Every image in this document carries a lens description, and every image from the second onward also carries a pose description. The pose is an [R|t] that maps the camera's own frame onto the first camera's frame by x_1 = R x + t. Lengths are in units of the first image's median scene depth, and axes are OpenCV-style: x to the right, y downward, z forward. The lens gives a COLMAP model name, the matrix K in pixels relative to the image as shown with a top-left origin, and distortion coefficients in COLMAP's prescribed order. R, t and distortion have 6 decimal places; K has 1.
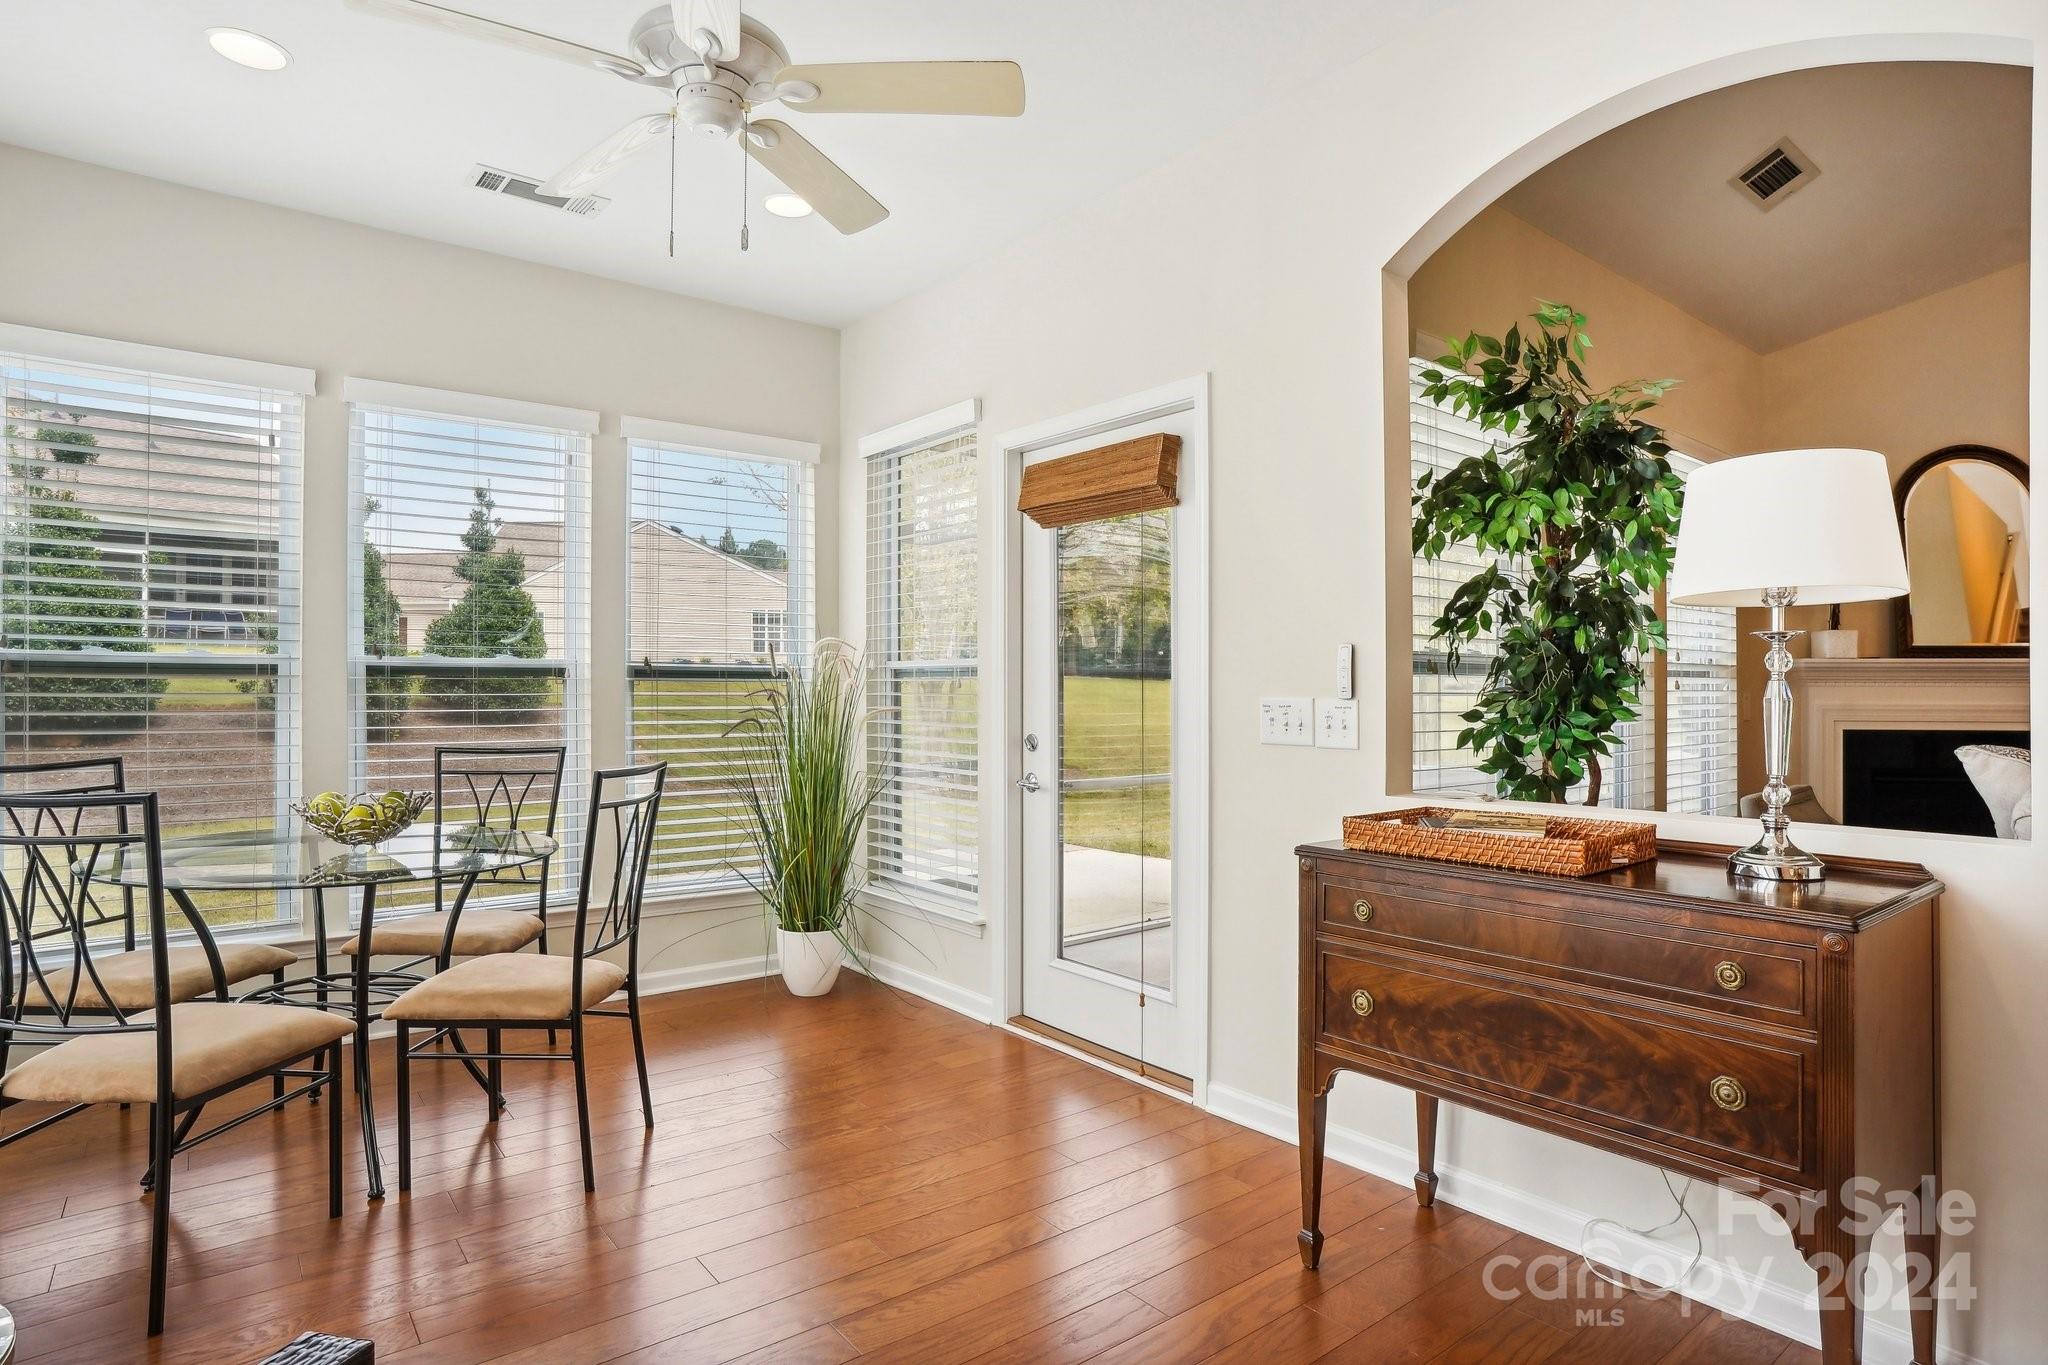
lens RADIAL K [[1105.2, 0, 1033.9], [0, 1105.2, 691.4], [0, 0, 1]] dist [-0.038292, 0.001127]
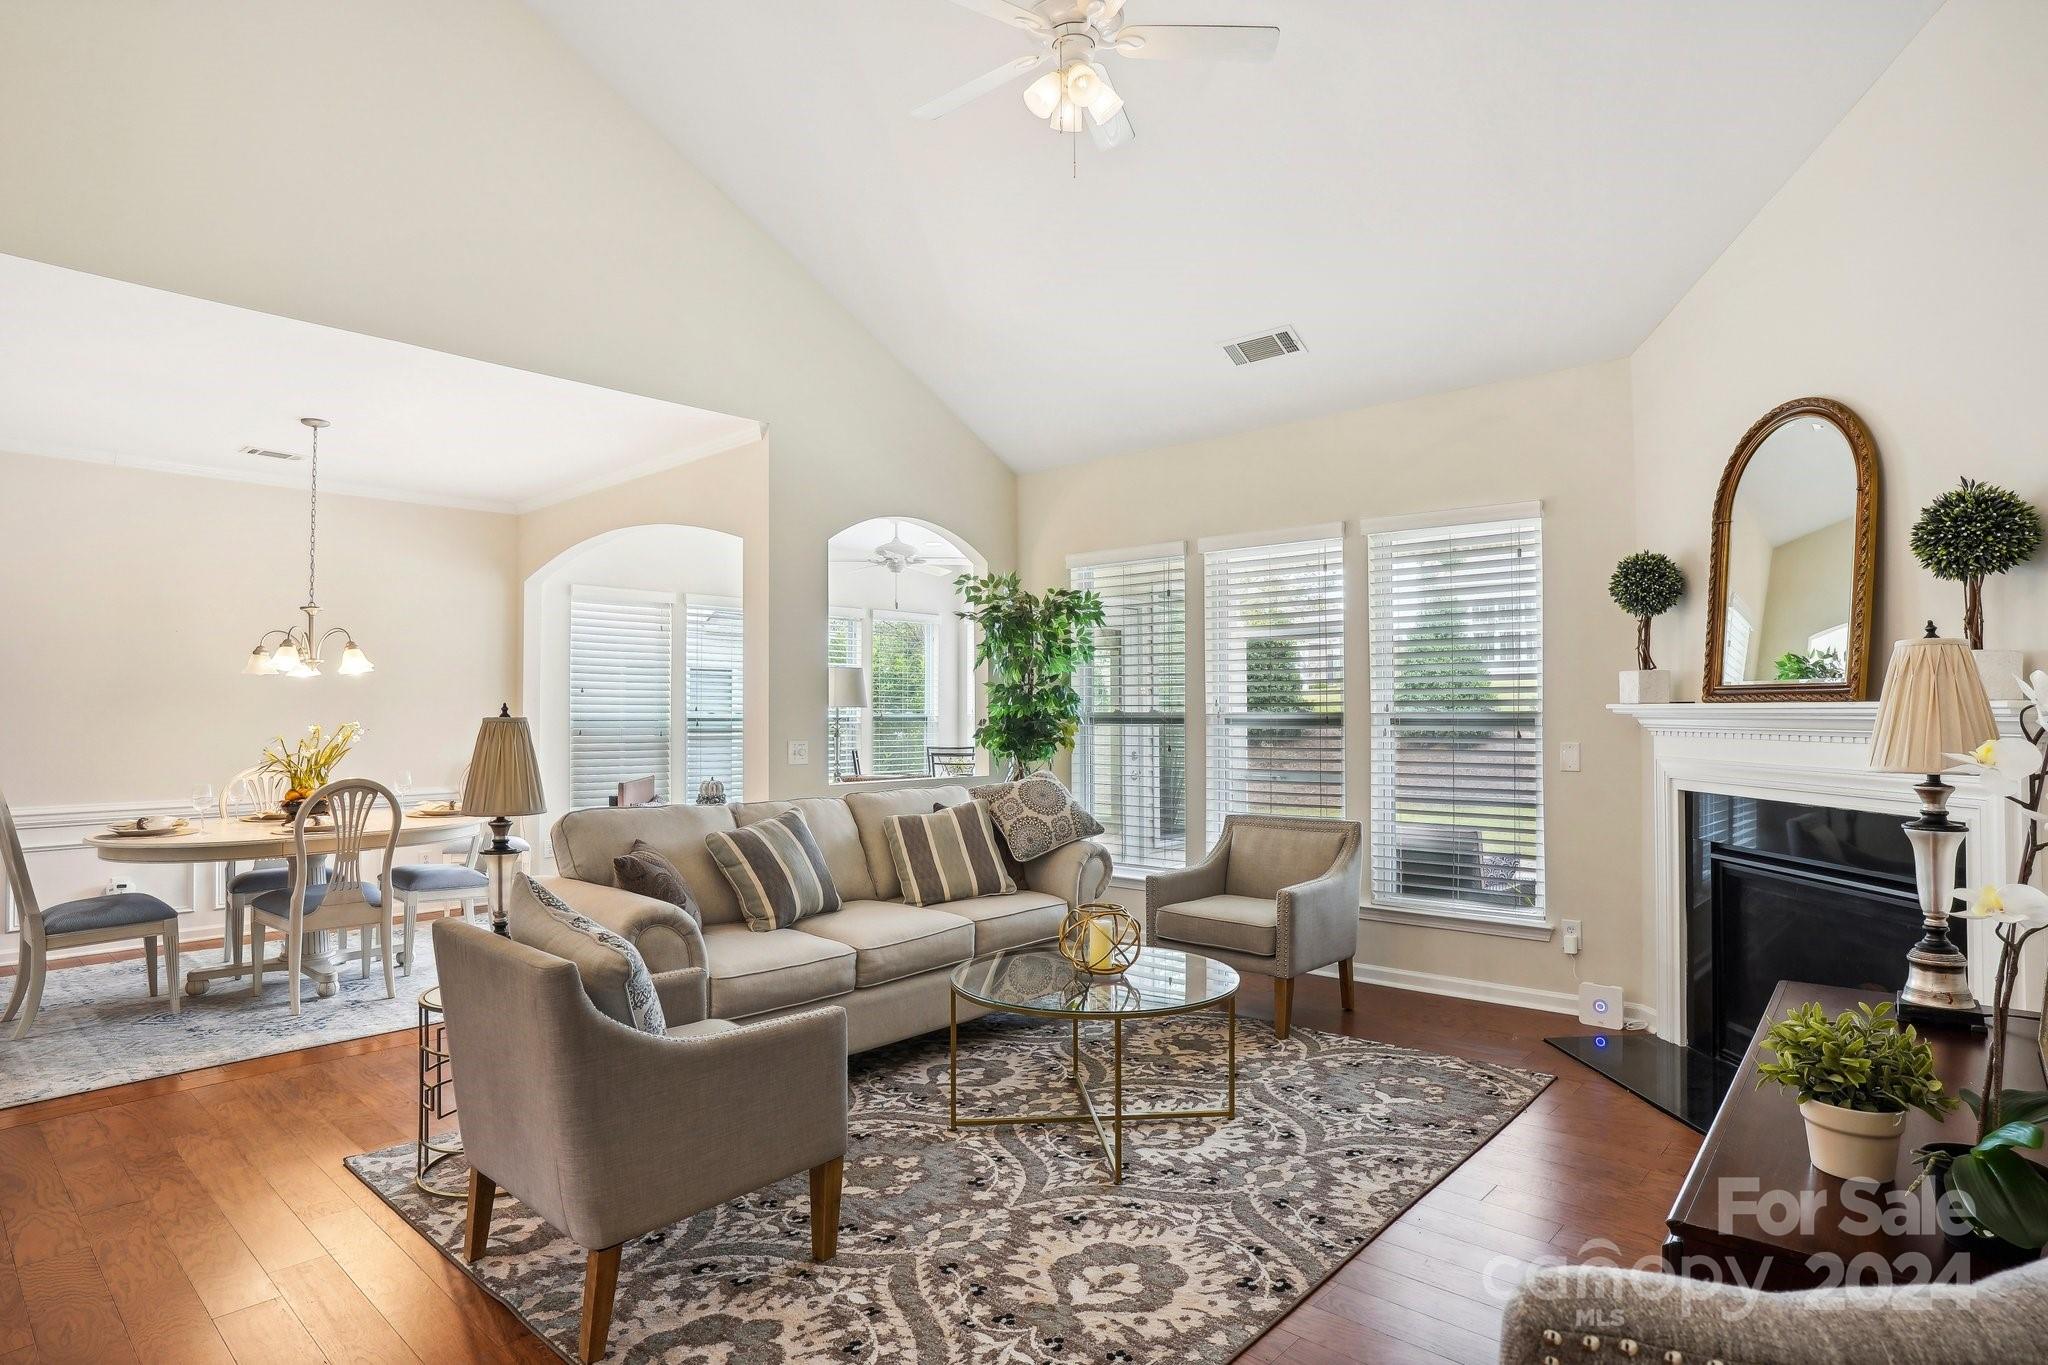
lens RADIAL K [[1109.4, 0, 1024.0], [0, 1109.4, 682.5], [0, 0, 1]] dist [-0.084185, 0.043718]
pose [[0.150239, -0.027402, -0.988270, 2.289660], [0.002648, 0.999623, -0.027314, -0.037999], [0.988646, 0.001487, 0.150255, 0.600258]]
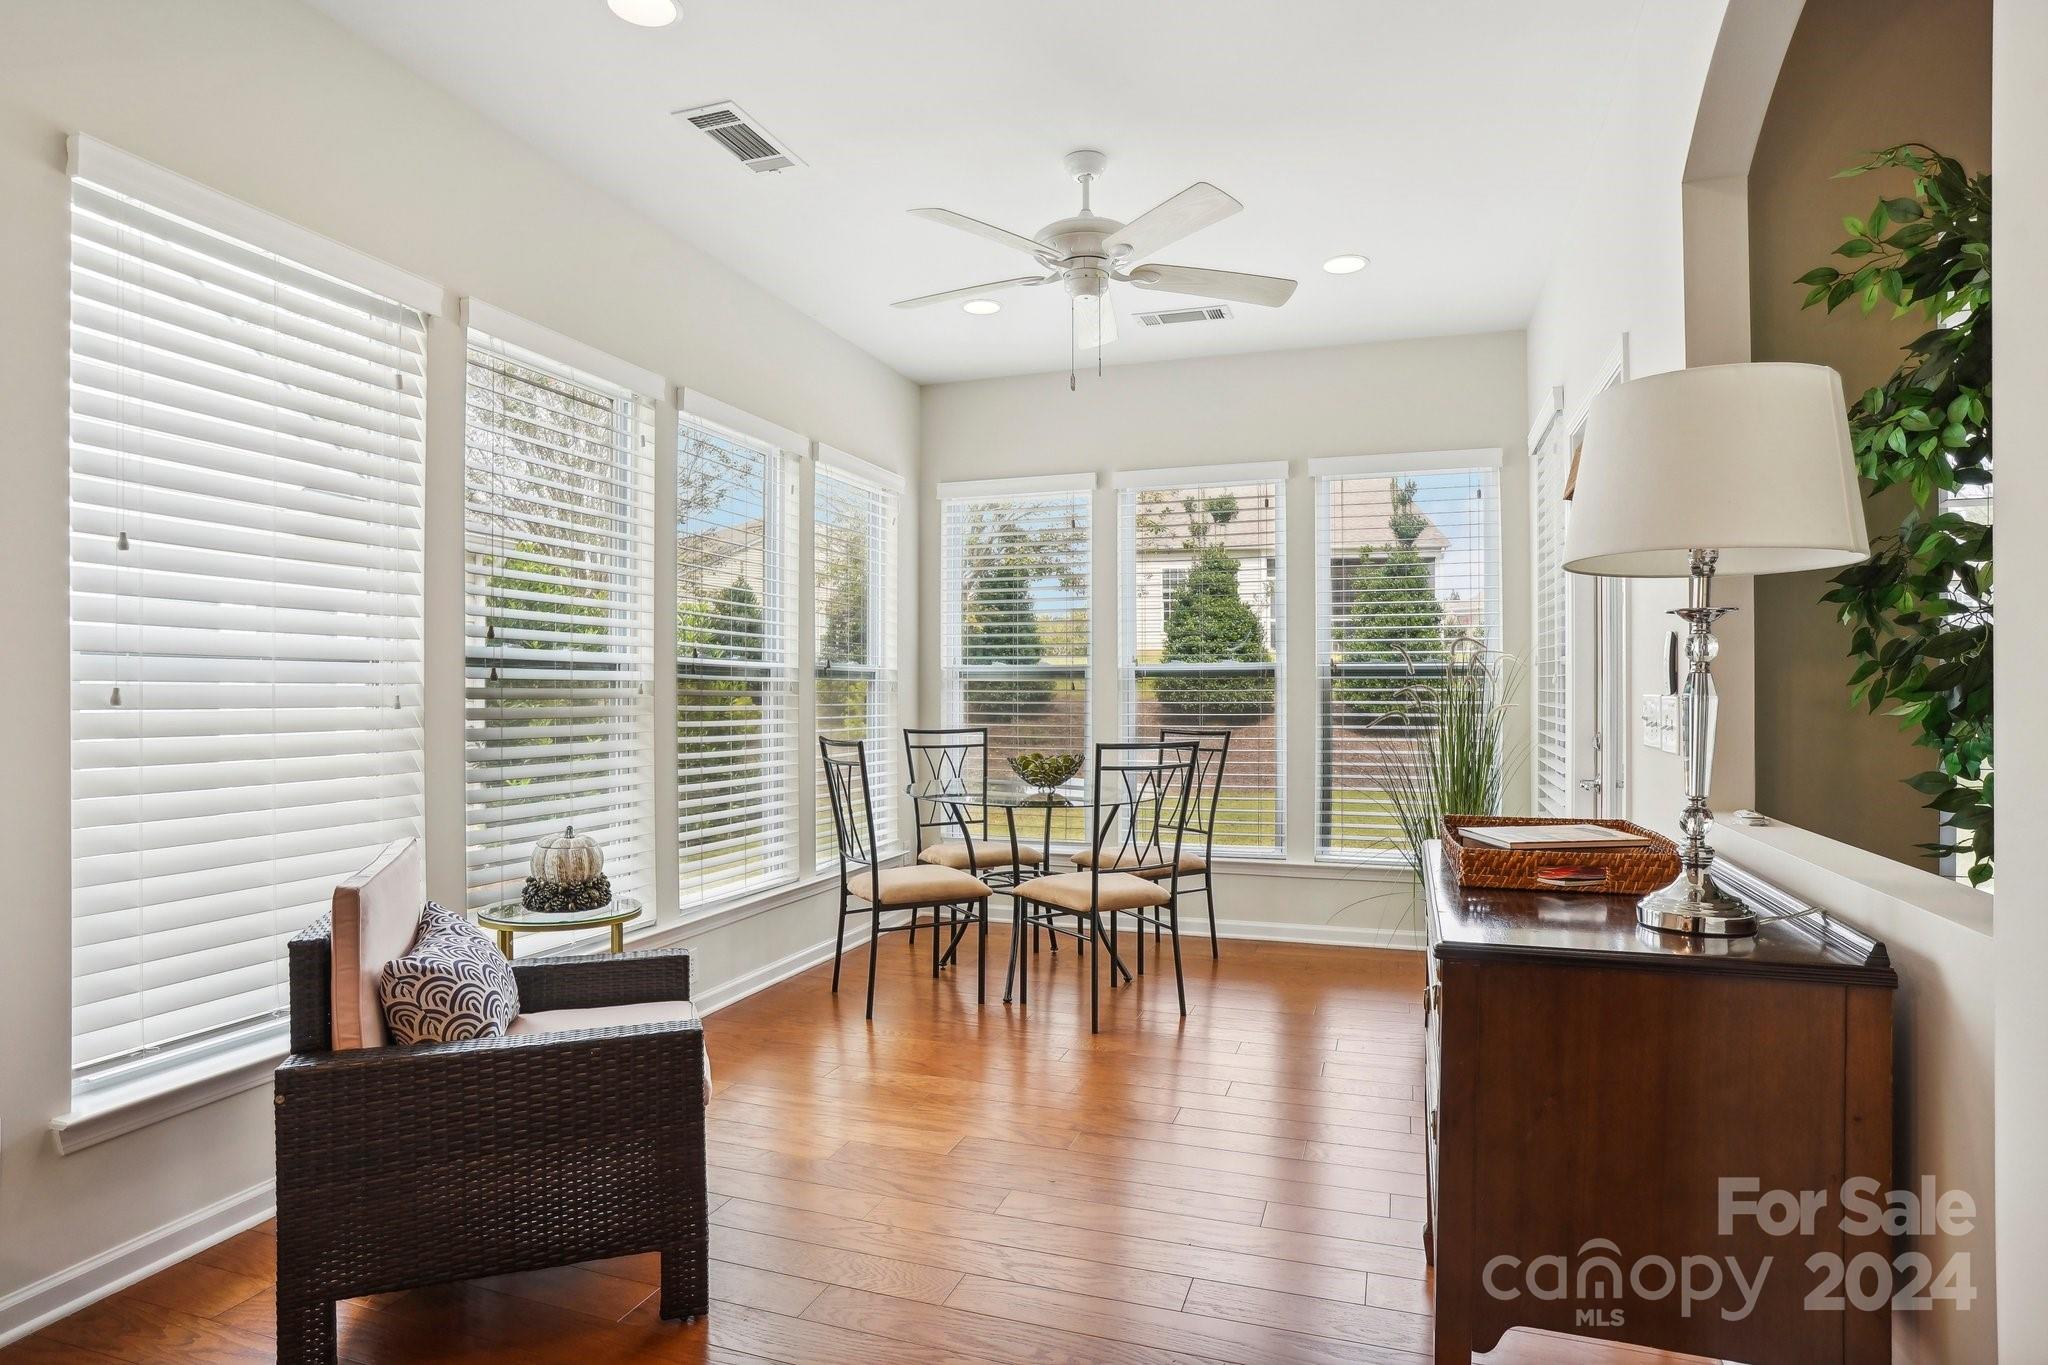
lens RADIAL K [[1105.2, 0, 1033.9], [0, 1105.2, 691.4], [0, 0, 1]] dist [-0.038292, 0.001127]
pose [[0.543205, 0.000740, -0.839600, 0.602691], [0.002287, 0.999995, 0.002361, -0.000102], [0.839597, -0.003203, 0.543201, 0.106033]]
